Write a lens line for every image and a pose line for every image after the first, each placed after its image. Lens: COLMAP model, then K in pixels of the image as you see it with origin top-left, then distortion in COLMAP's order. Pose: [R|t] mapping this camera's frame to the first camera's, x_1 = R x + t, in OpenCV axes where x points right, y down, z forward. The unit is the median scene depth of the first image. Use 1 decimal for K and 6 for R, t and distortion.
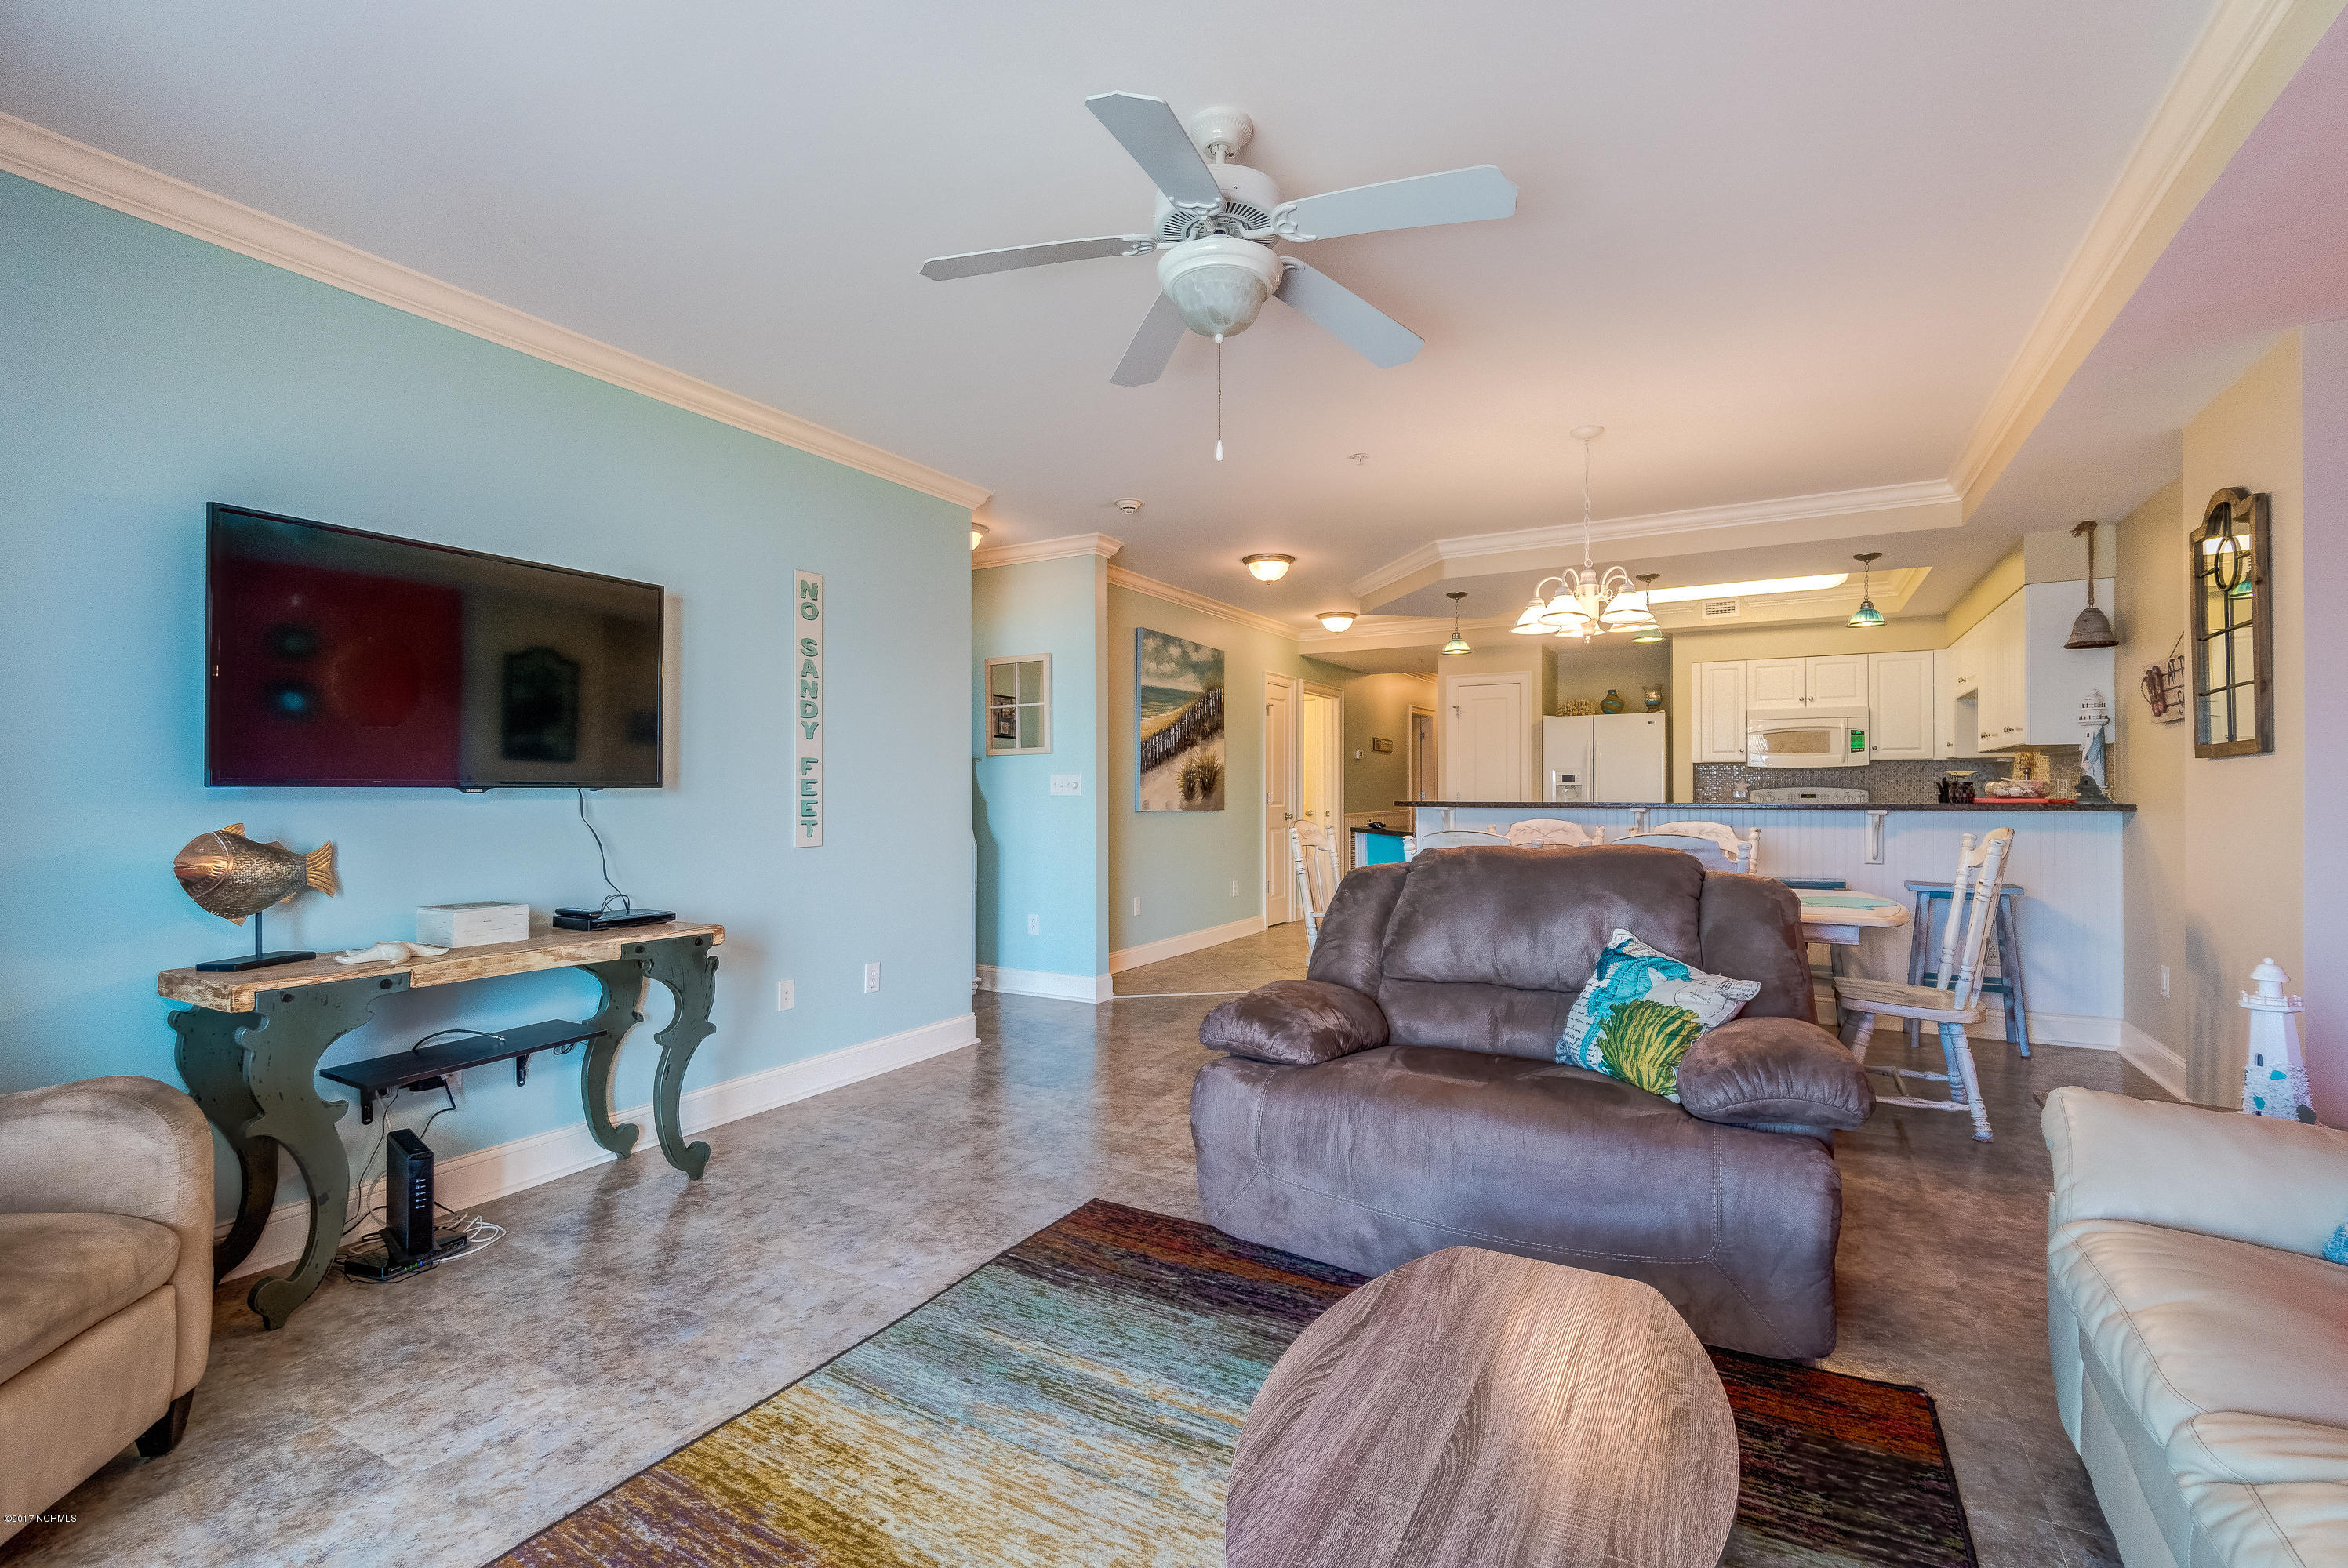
lens RADIAL K [[1035.5, 0, 1189.8], [0, 1035.5, 785.3], [0, 0, 1]] dist [0.002141, -0.000703]
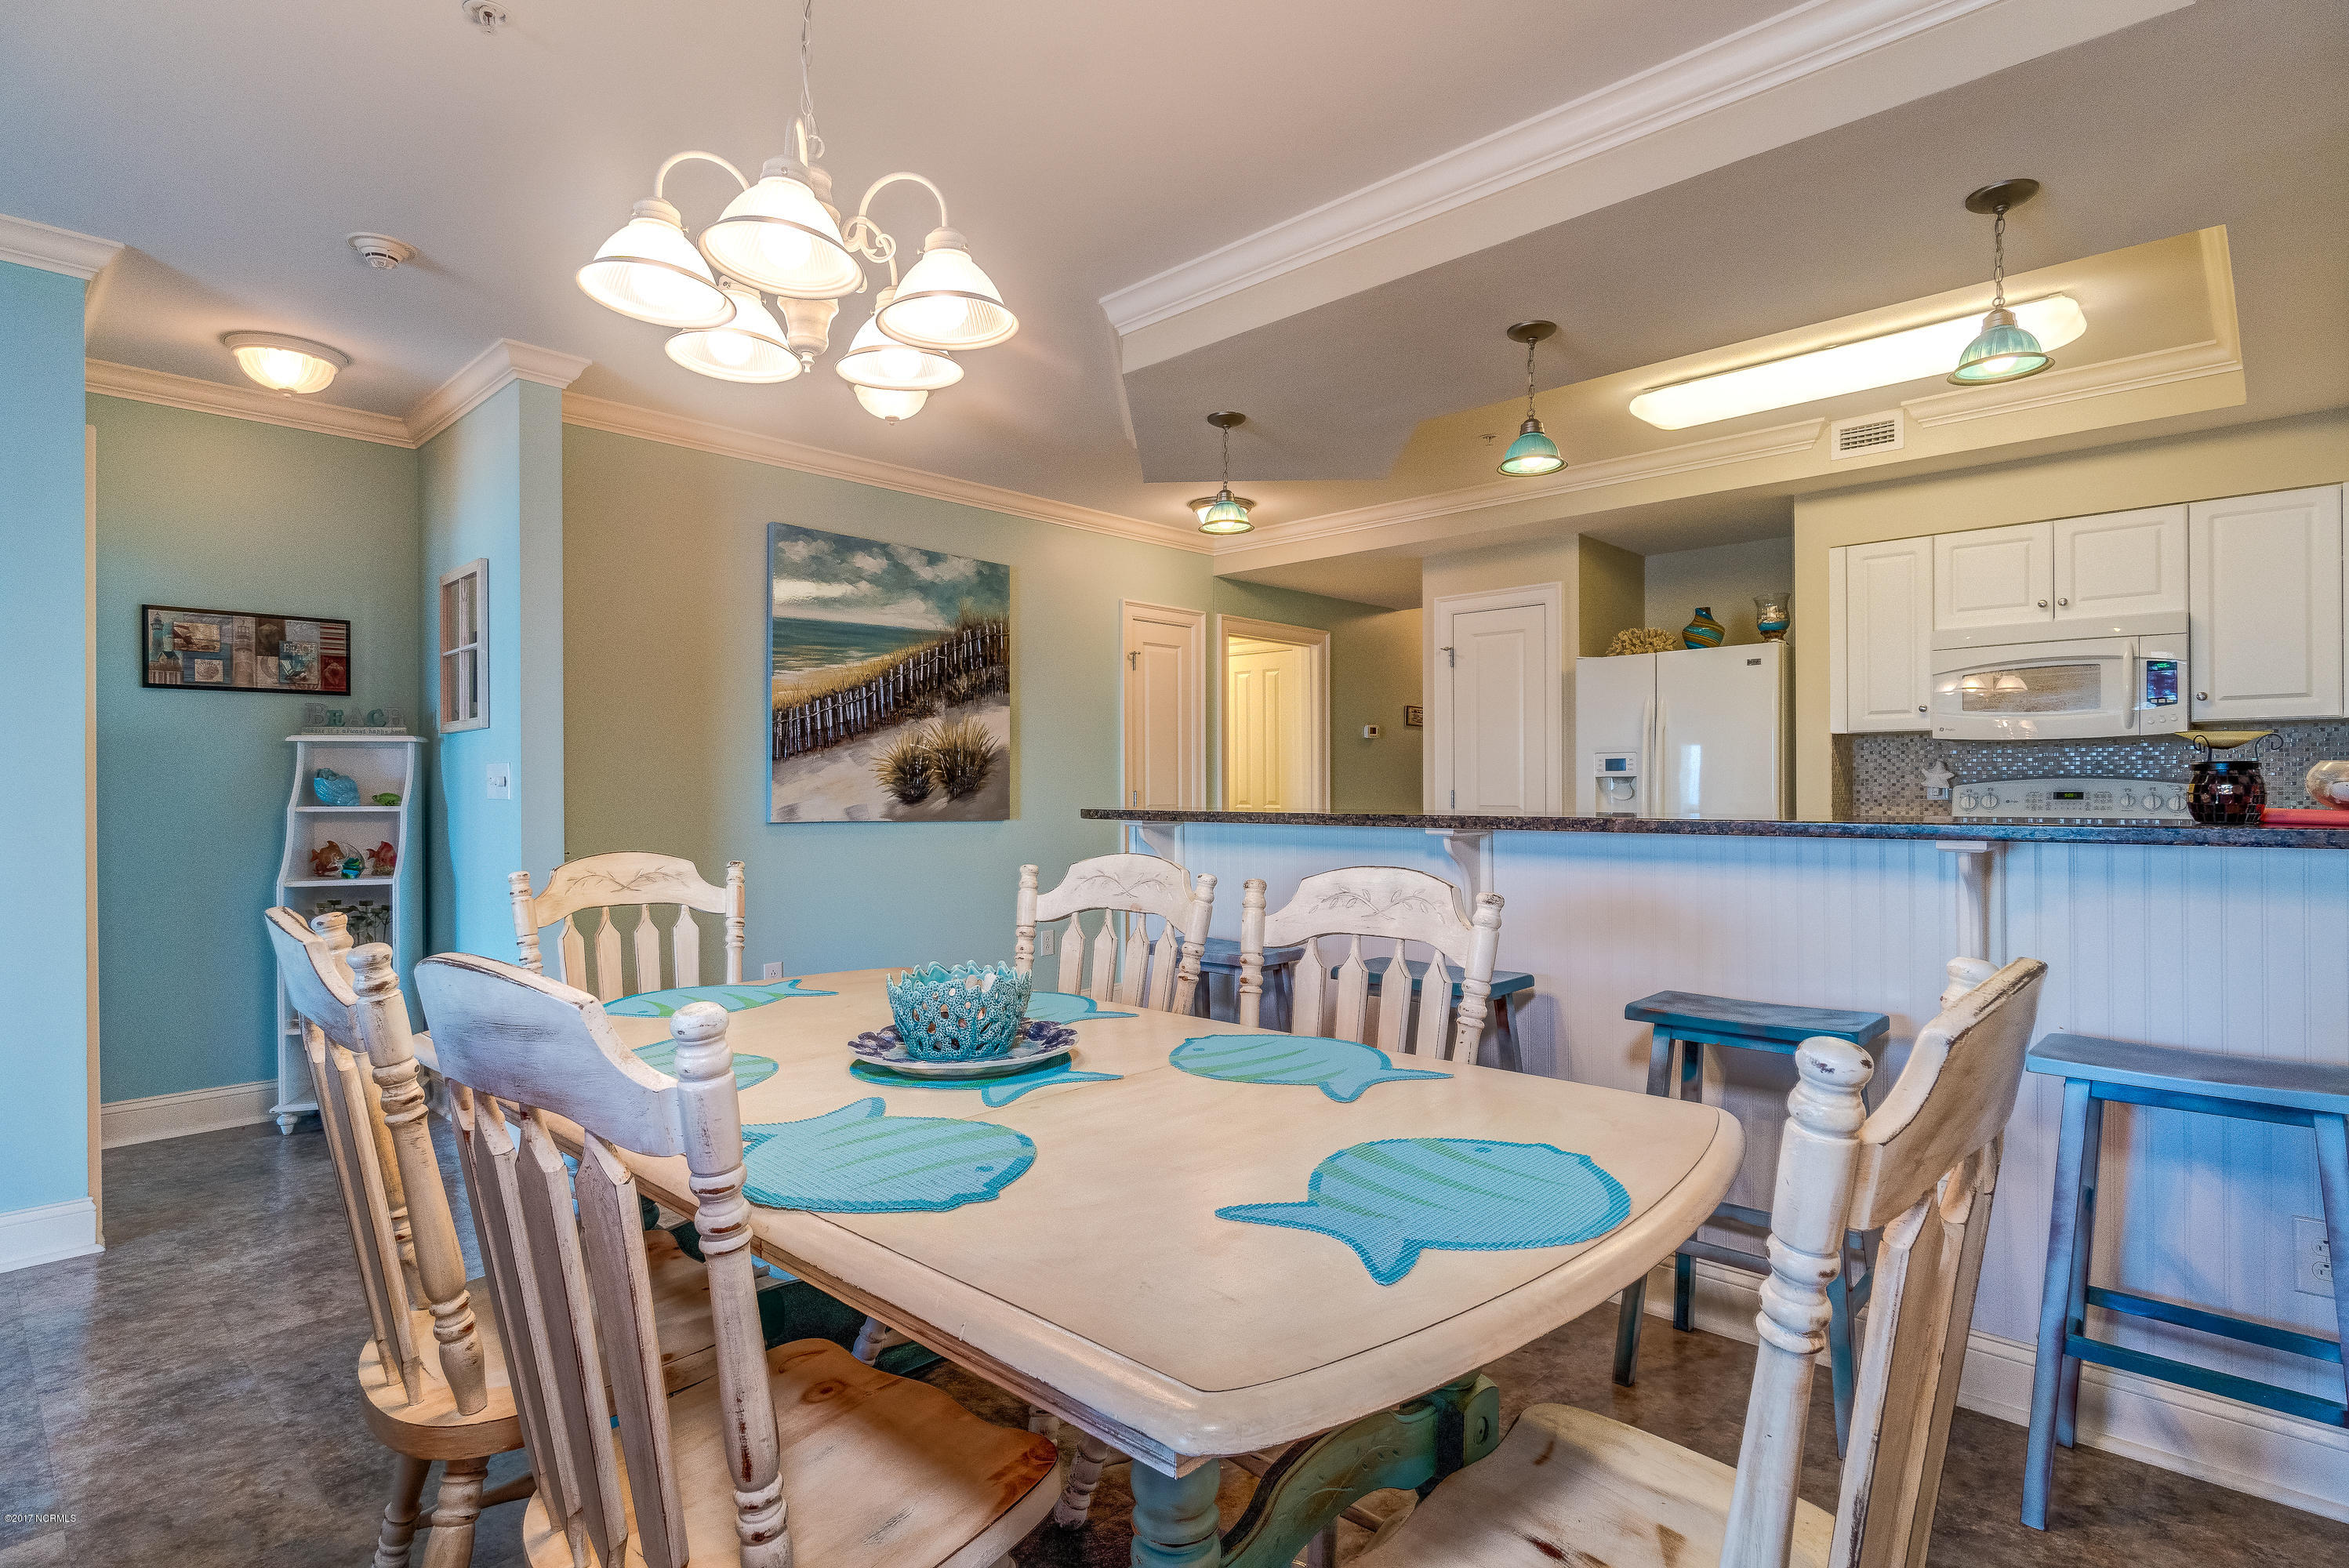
lens RADIAL K [[1201.2, 0, 1174.5], [0, 1201.2, 784.0], [0, 0, 1]] dist [-0.000582, -0.000132]
pose [[0.970331, -0.003091, -0.241760, 0.330959], [0.003879, 0.999989, 0.002784, 0.001202], [0.241749, -0.003639, 0.970332, 0.342588]]
